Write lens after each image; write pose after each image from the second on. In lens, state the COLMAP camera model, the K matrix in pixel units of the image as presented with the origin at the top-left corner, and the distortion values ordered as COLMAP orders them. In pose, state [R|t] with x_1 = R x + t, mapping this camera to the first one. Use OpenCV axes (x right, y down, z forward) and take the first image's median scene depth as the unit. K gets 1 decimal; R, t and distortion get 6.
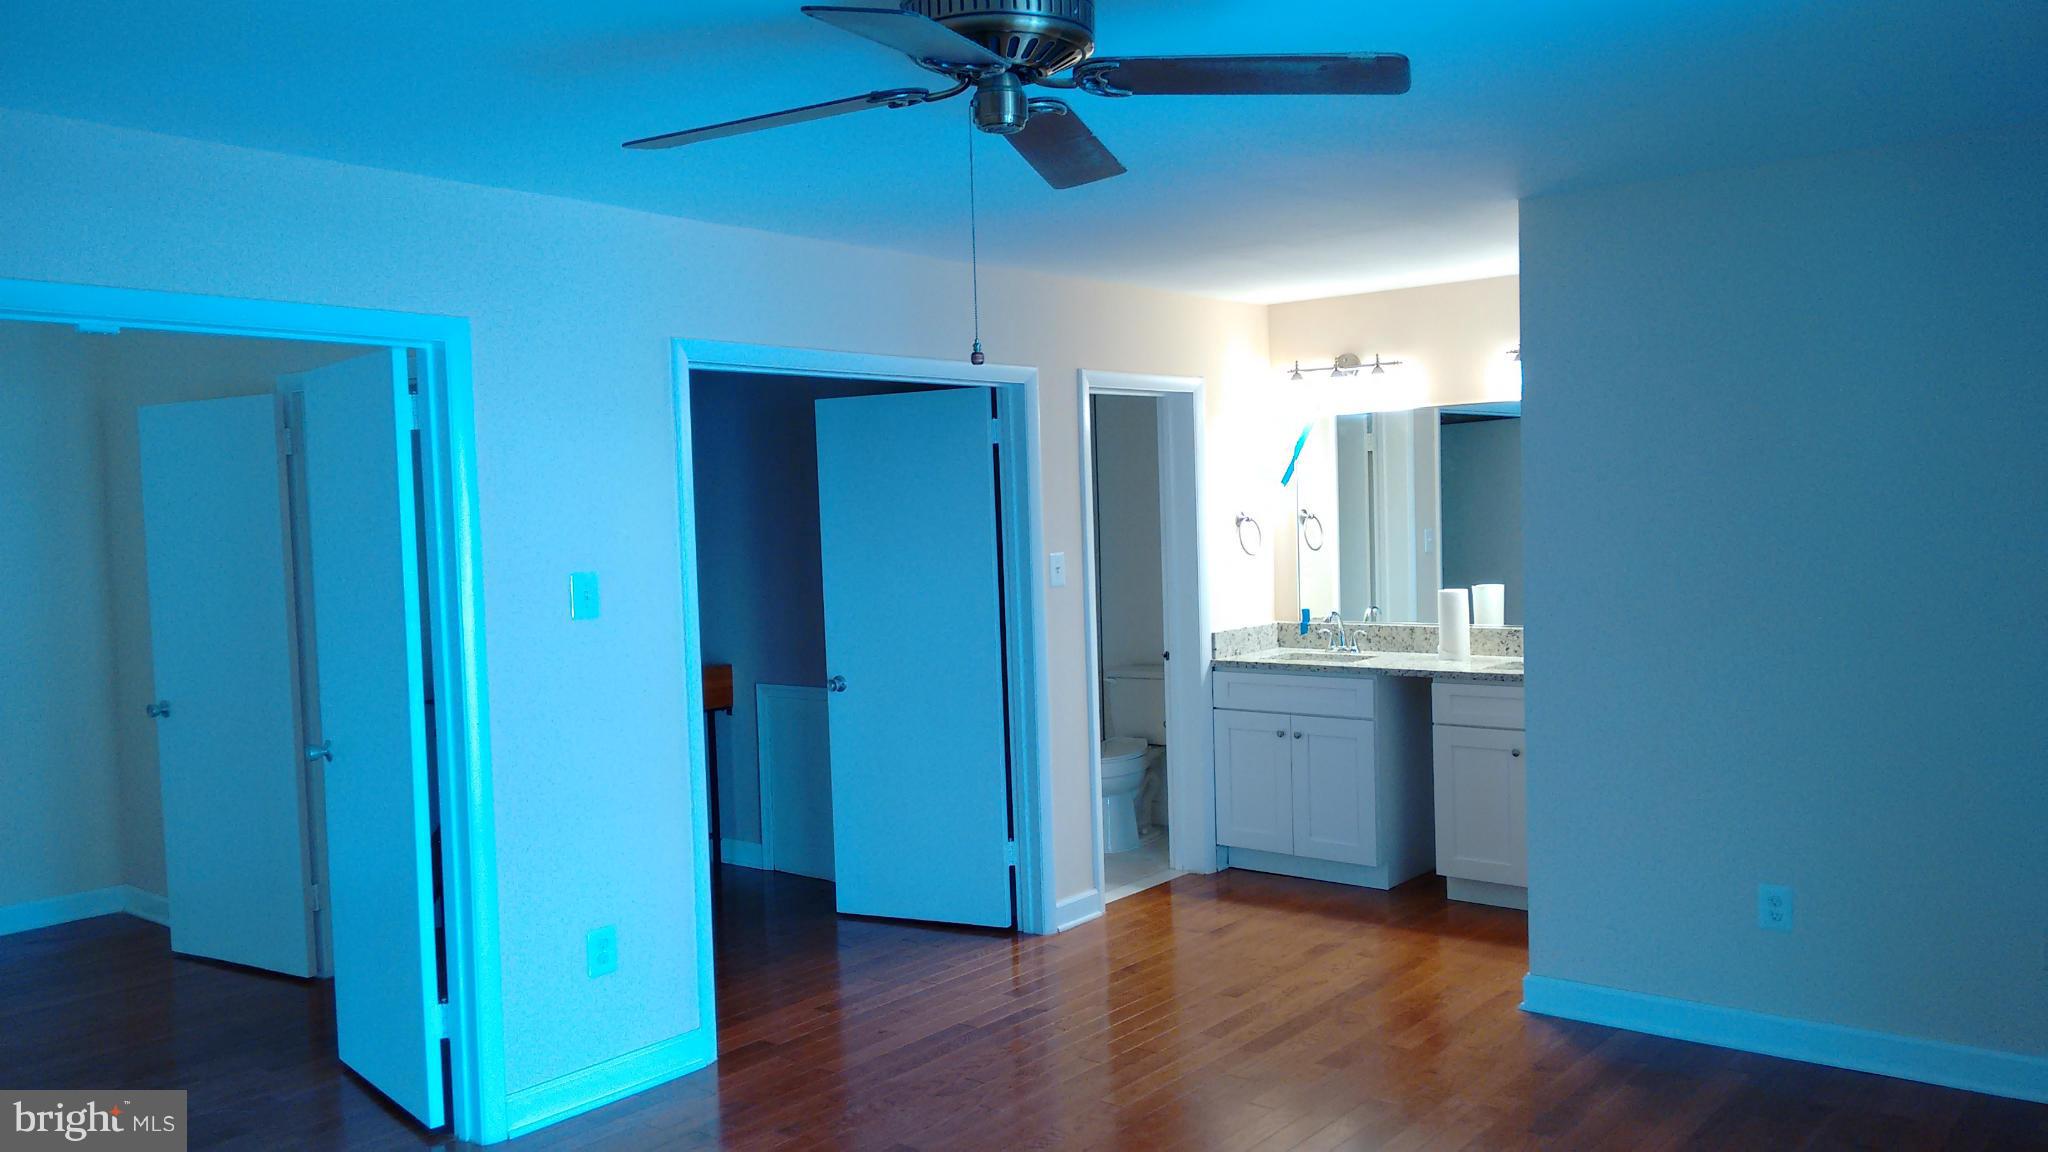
lens RADIAL K [[1613.5, 0, 1051.3], [0, 1613.5, 612.5], [0, 0, 1]] dist [0.090387, -0.236994]
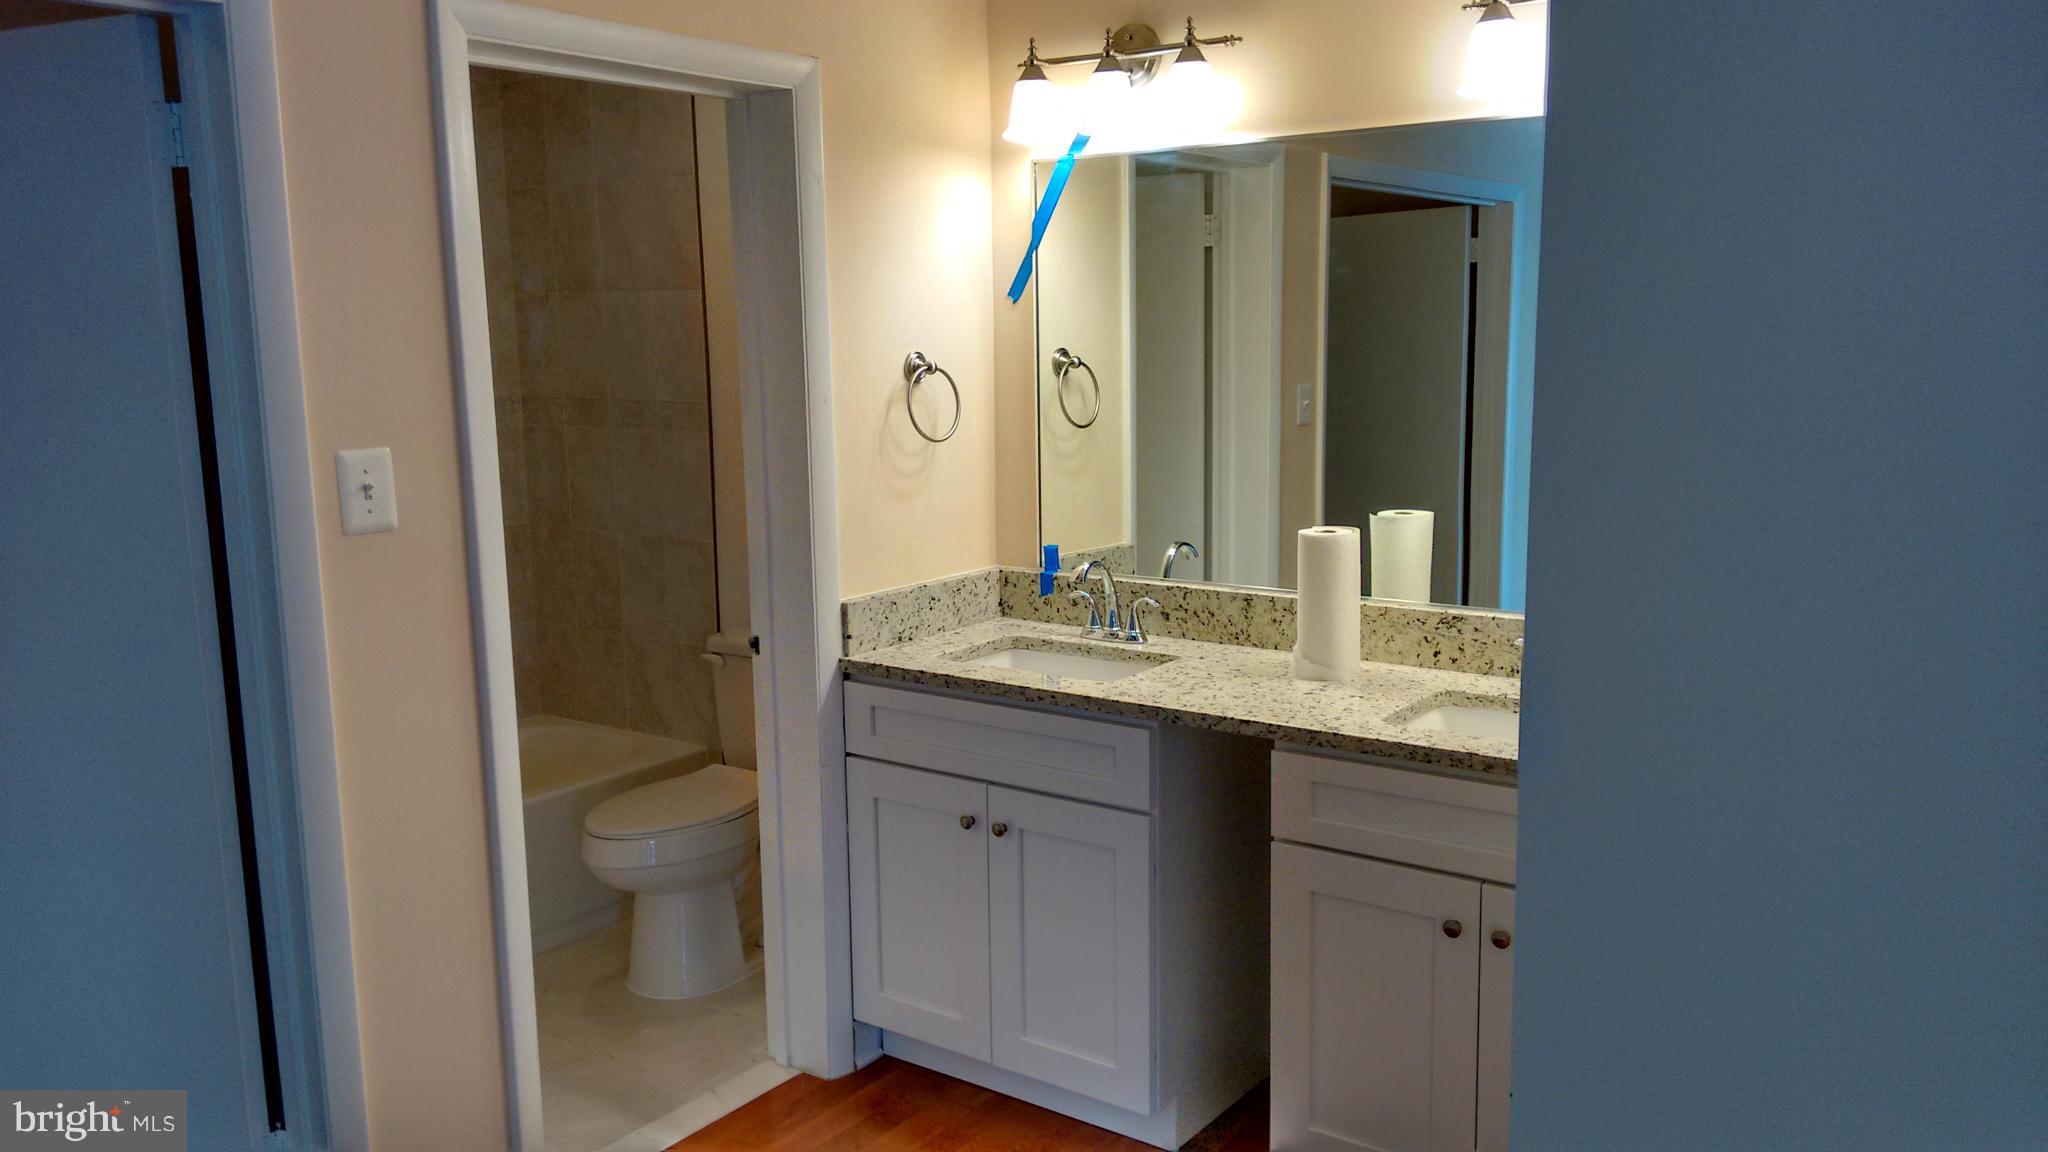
lens RADIAL K [[1613.5, 0, 1051.3], [0, 1613.5, 612.5], [0, 0, 1]] dist [0.090387, -0.236994]
pose [[0.998210, 0.010521, 0.058881, 0.133594], [-0.016715, 0.994255, 0.105727, -0.037206], [-0.057431, -0.106522, 0.992650, 0.511777]]
